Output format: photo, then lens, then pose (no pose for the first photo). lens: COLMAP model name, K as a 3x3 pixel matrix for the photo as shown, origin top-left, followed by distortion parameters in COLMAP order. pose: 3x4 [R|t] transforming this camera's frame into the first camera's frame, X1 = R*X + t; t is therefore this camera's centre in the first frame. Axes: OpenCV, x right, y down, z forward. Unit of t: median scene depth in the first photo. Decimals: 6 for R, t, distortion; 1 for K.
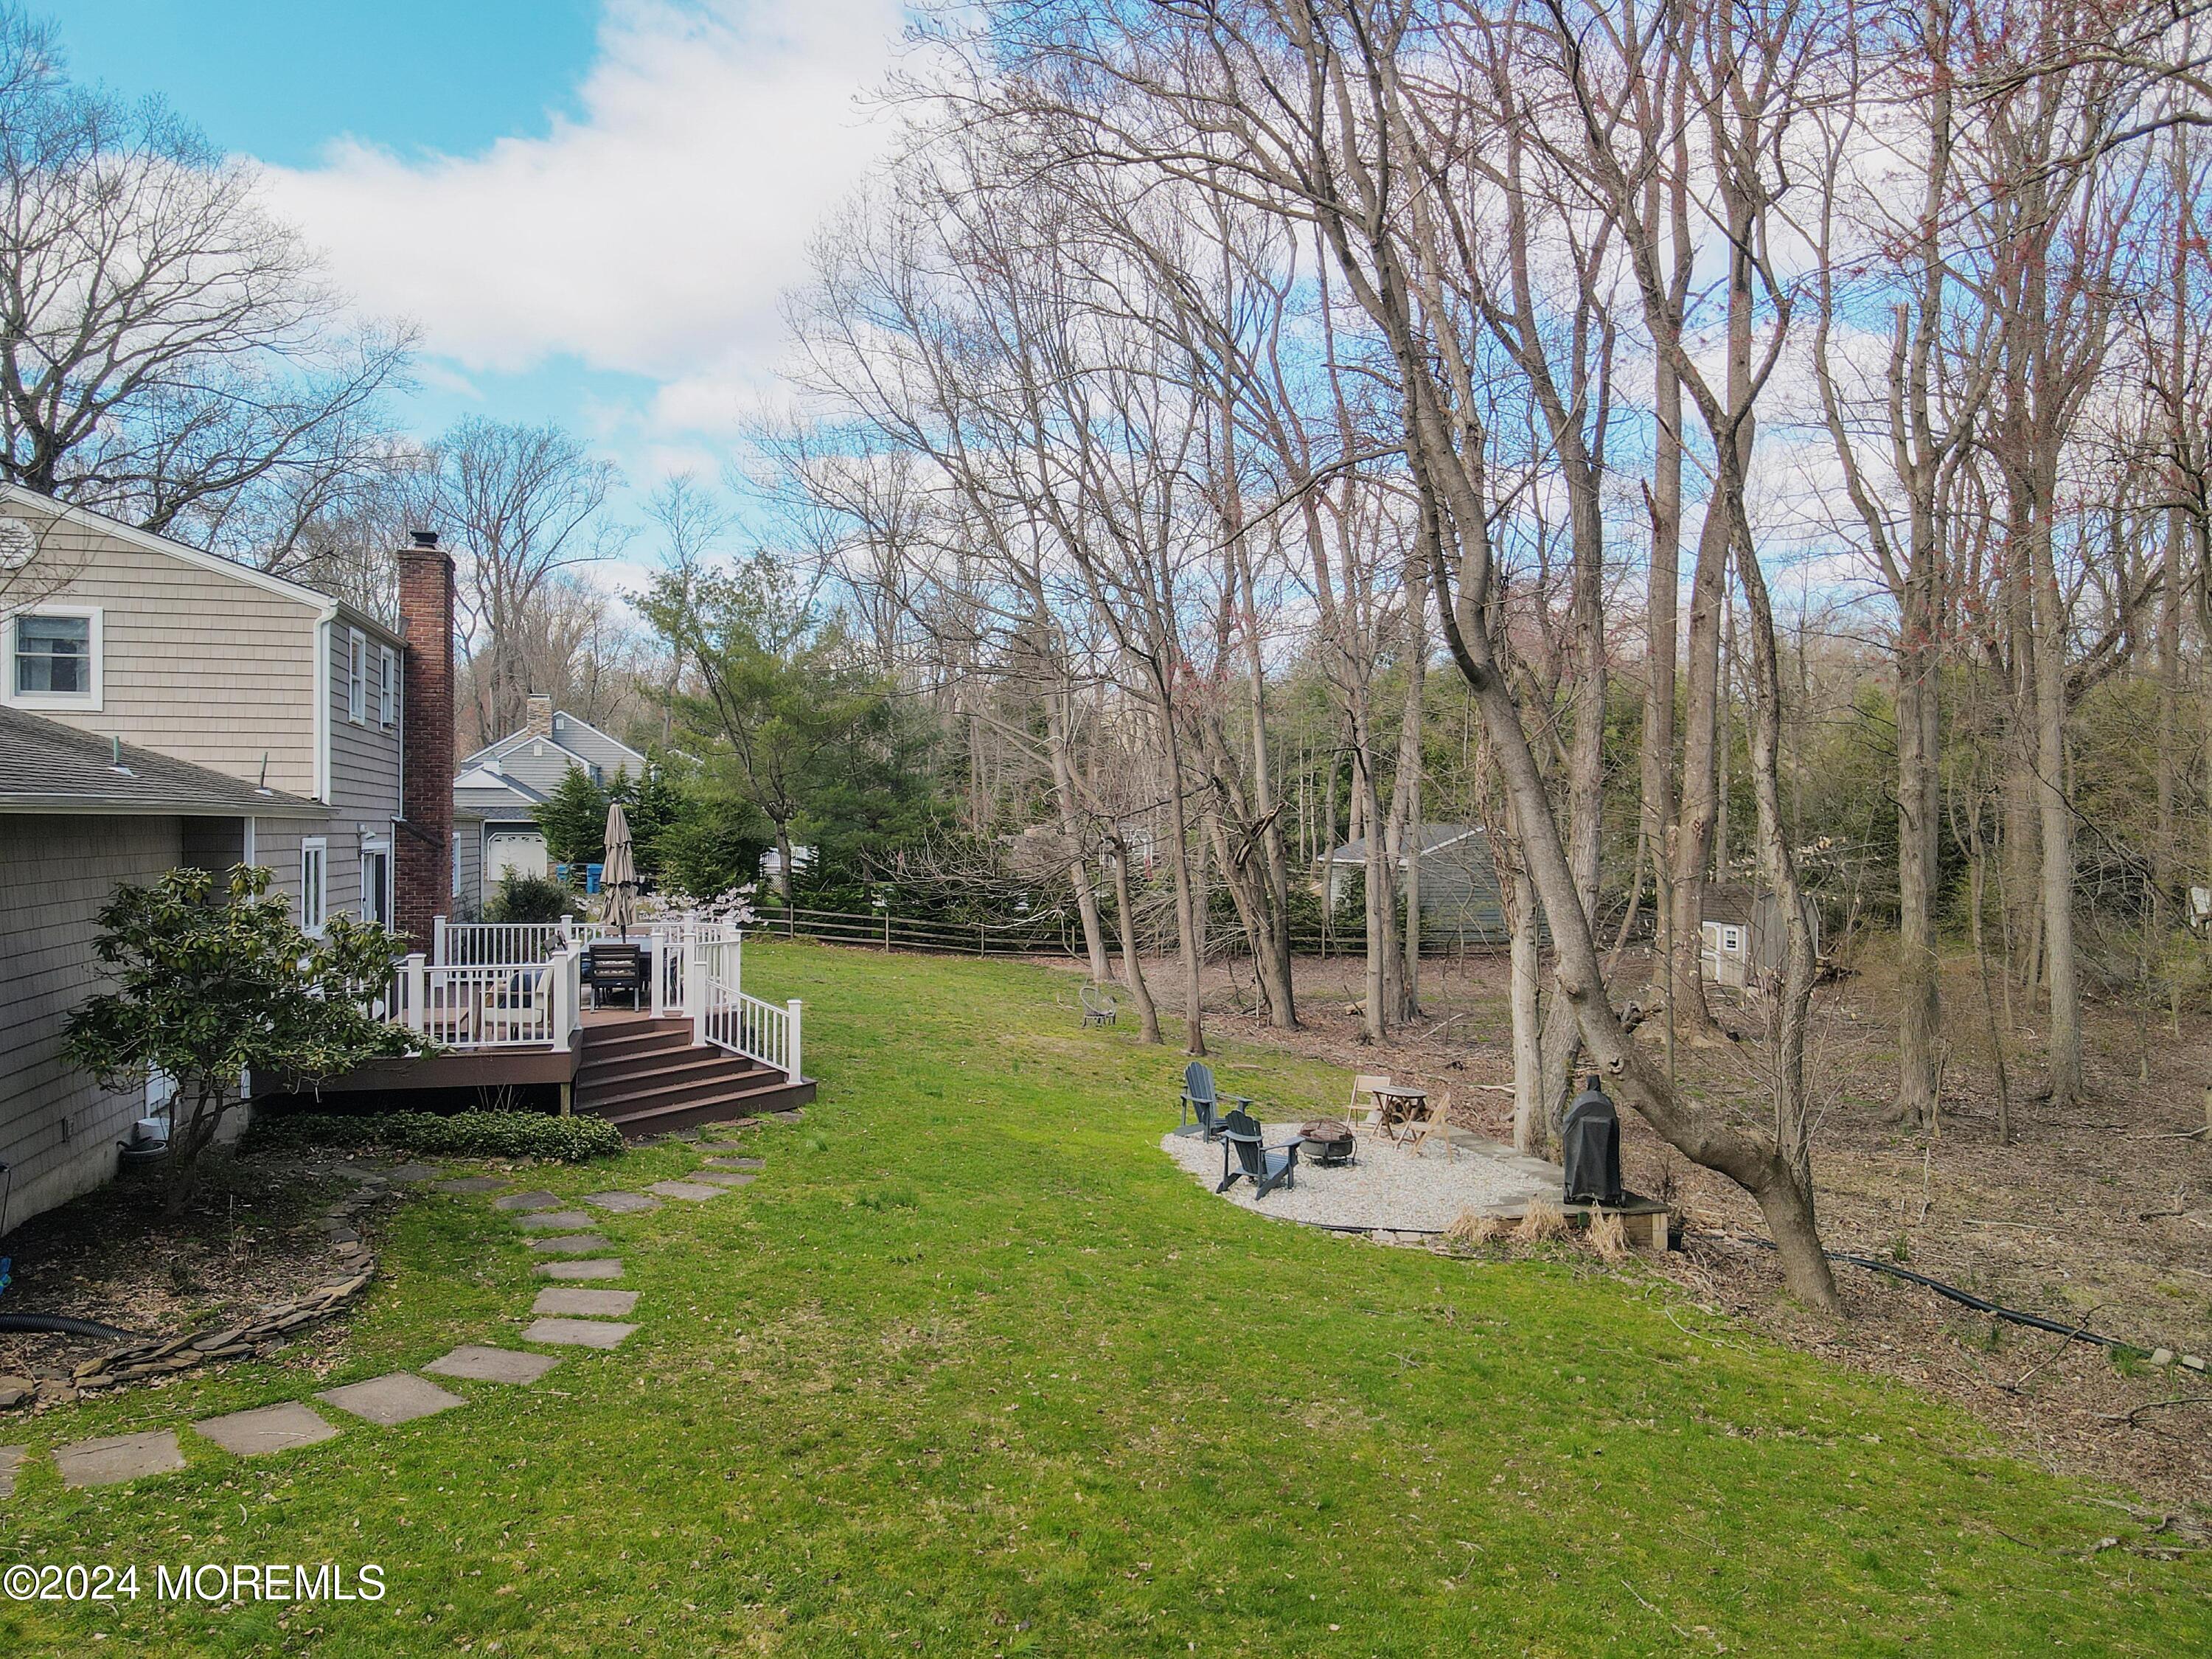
lens RADIAL K [[1601.2, 0, 1111.0], [0, 1601.2, 914.0], [0, 0, 1]] dist [0.042539, 0.003700]
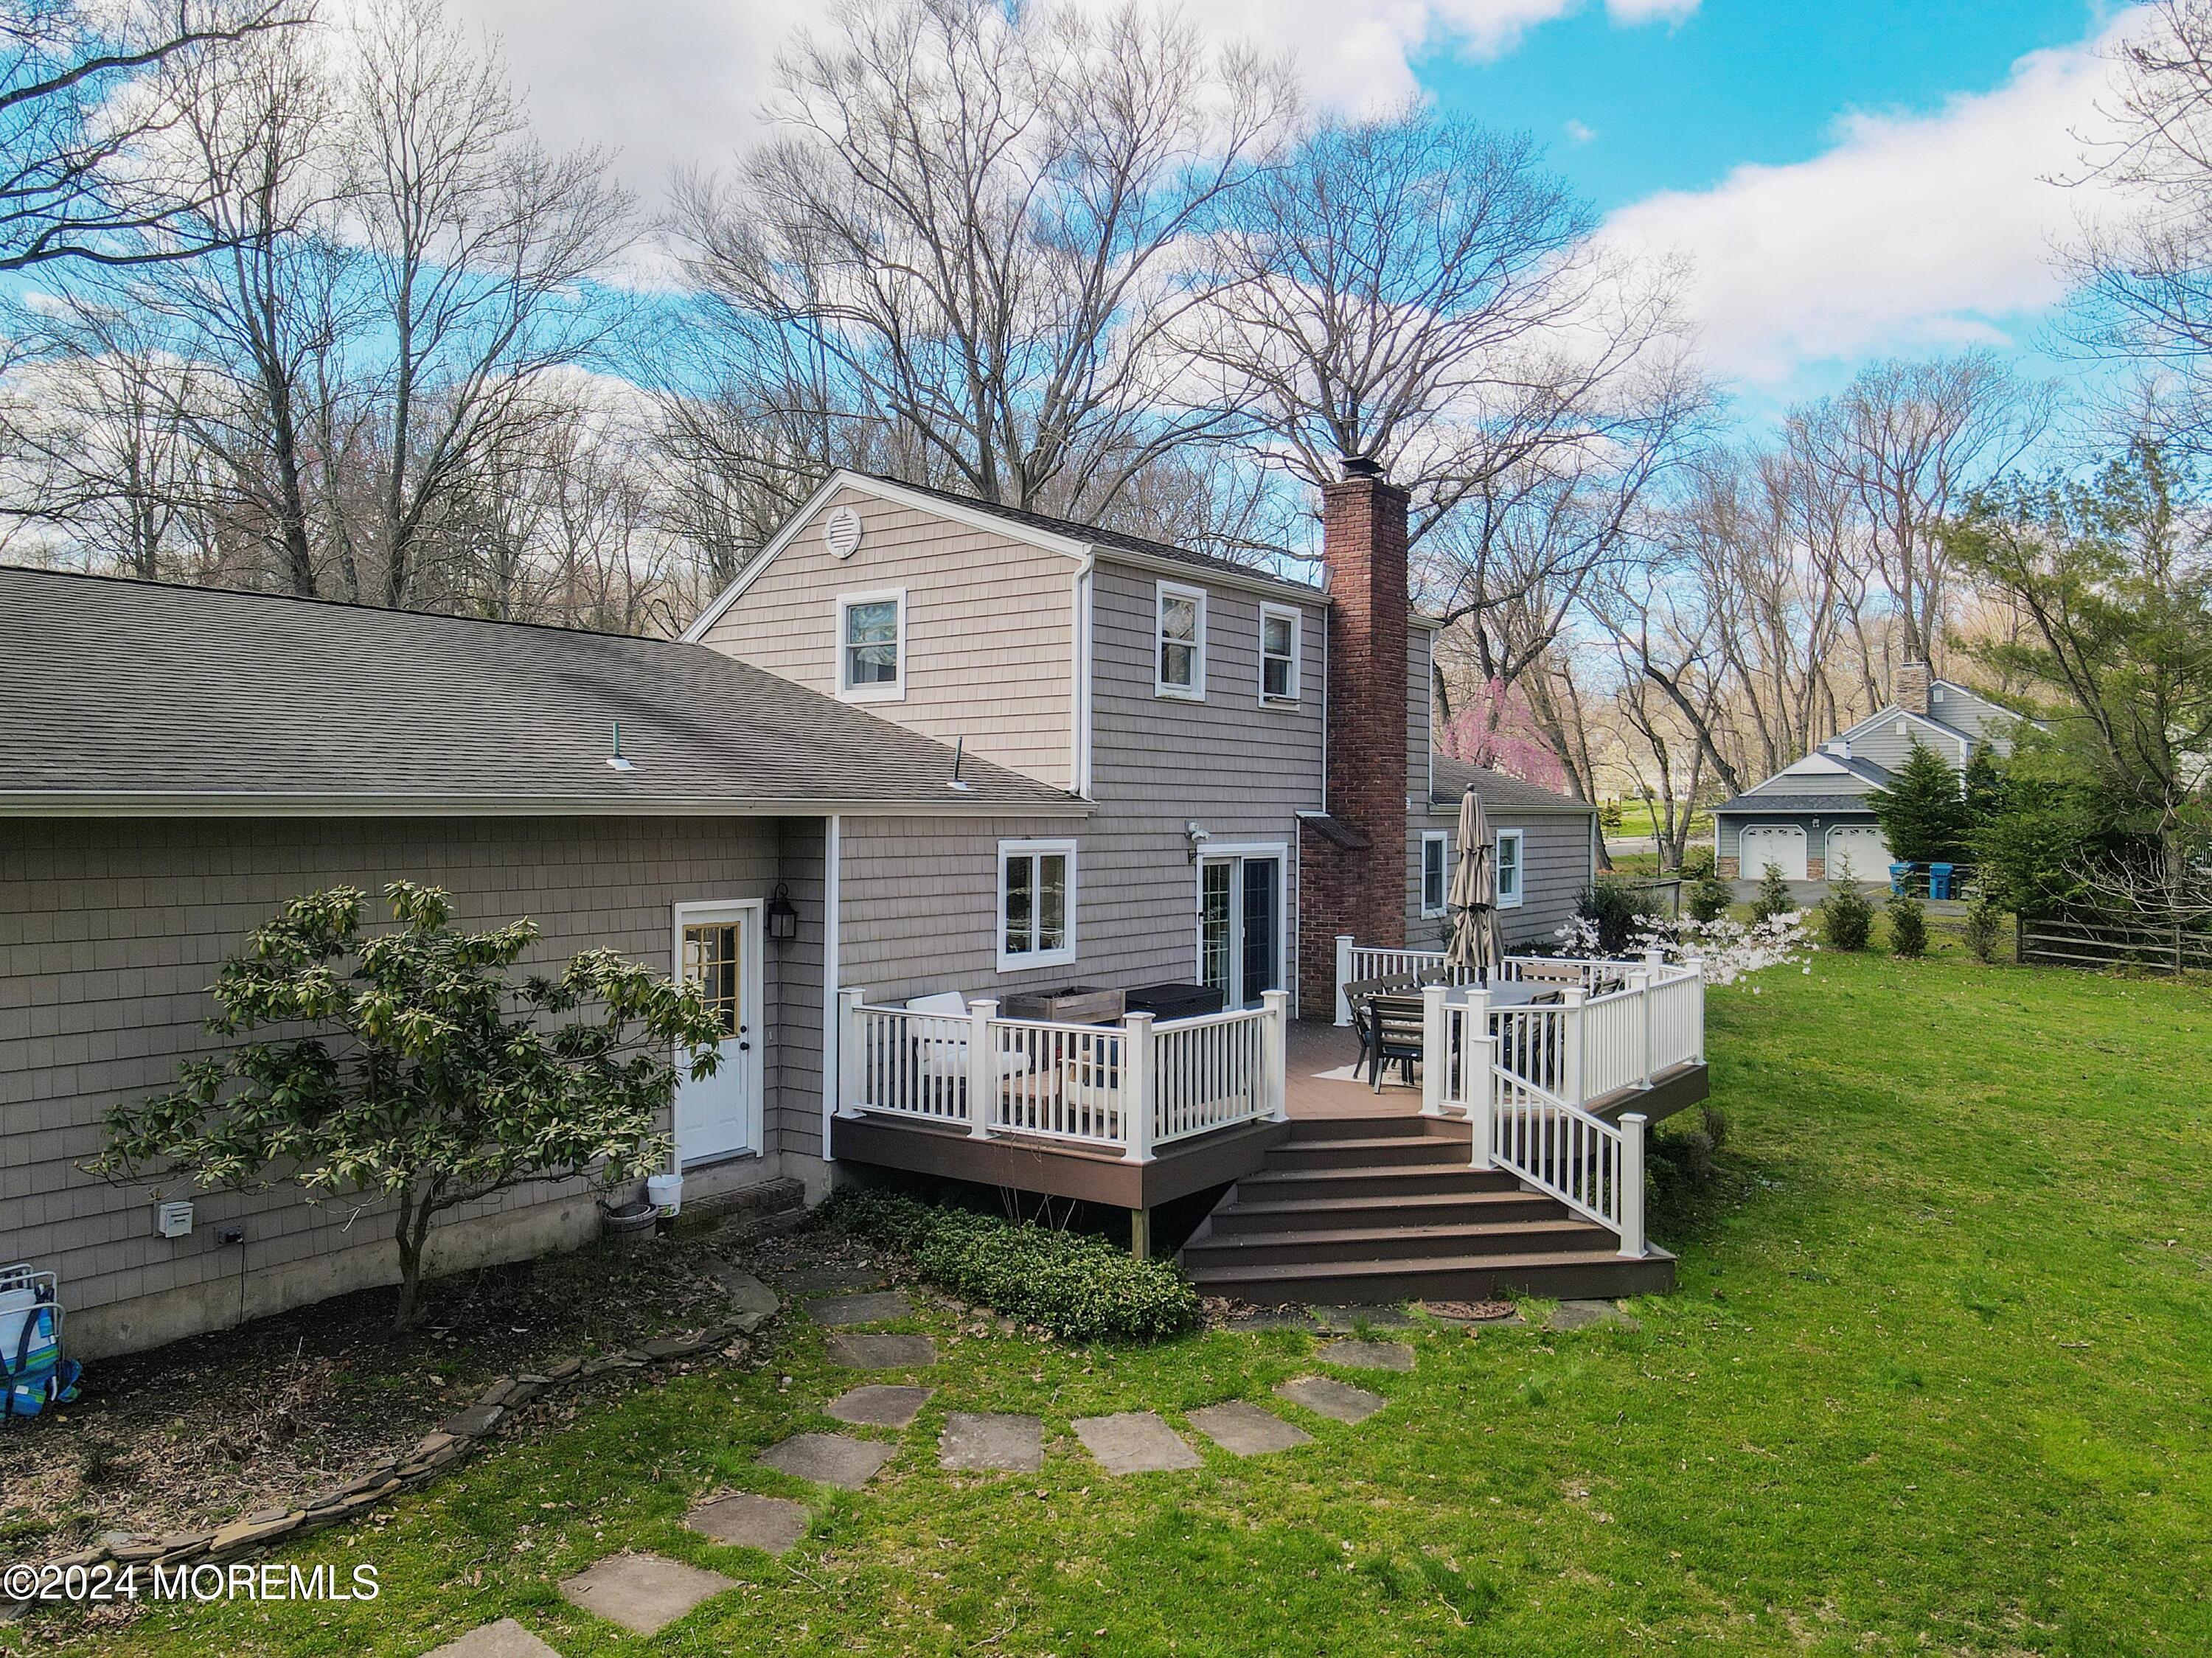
lens RADIAL K [[1626.2, 0, 1079.0], [0, 1626.2, 844.3], [0, 0, 1]] dist [0.006729, -0.002032]
pose [[0.633228, 0.010572, -0.773893, 0.153616], [-0.039081, 0.999068, -0.018329, -0.030621], [0.772978, 0.041851, 0.633051, 0.500199]]
